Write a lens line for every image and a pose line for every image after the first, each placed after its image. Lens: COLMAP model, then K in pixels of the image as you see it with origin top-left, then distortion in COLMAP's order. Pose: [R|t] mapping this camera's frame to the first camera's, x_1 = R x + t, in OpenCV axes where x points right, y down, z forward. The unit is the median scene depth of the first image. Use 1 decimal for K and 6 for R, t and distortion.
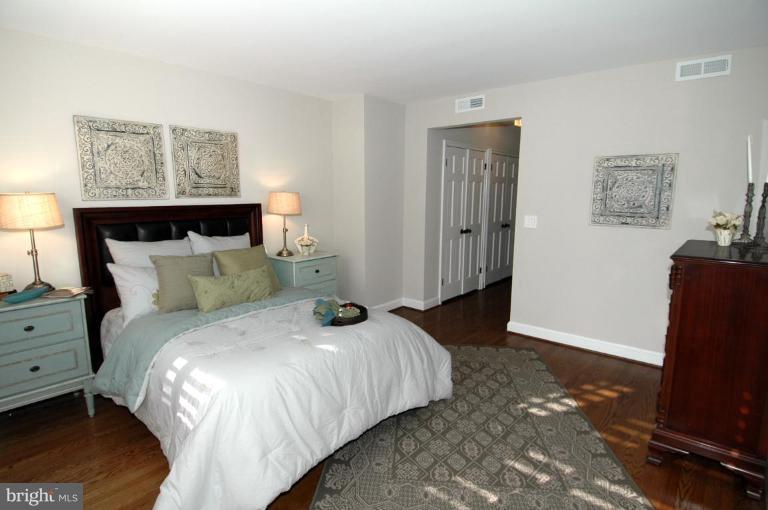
lens RADIAL K [[398.4, 0, 381.6], [0, 398.4, 255.6], [0, 0, 1]] dist [0.052980, -0.056272]
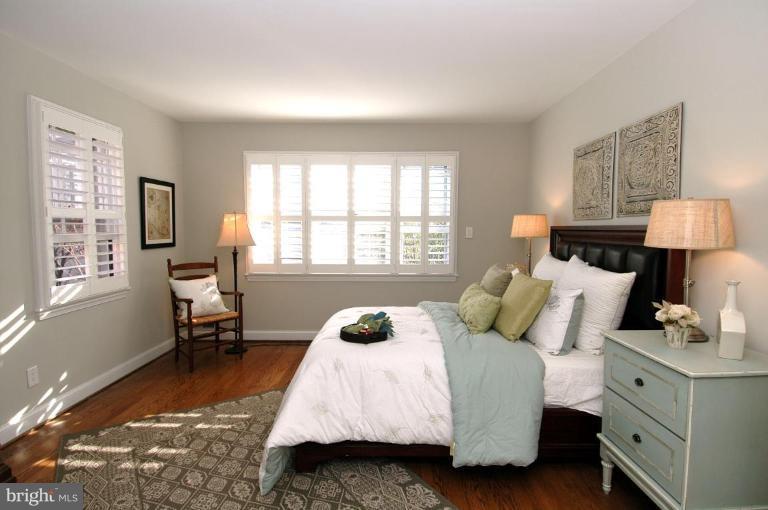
lens RADIAL K [[398.4, 0, 381.6], [0, 398.4, 255.6], [0, 0, 1]] dist [0.052980, -0.056272]
pose [[-0.764441, 0.044926, -0.643127, 0.527143], [-0.106698, 0.974995, 0.194935, -0.245875], [0.635803, 0.217637, -0.740532, 1.849198]]
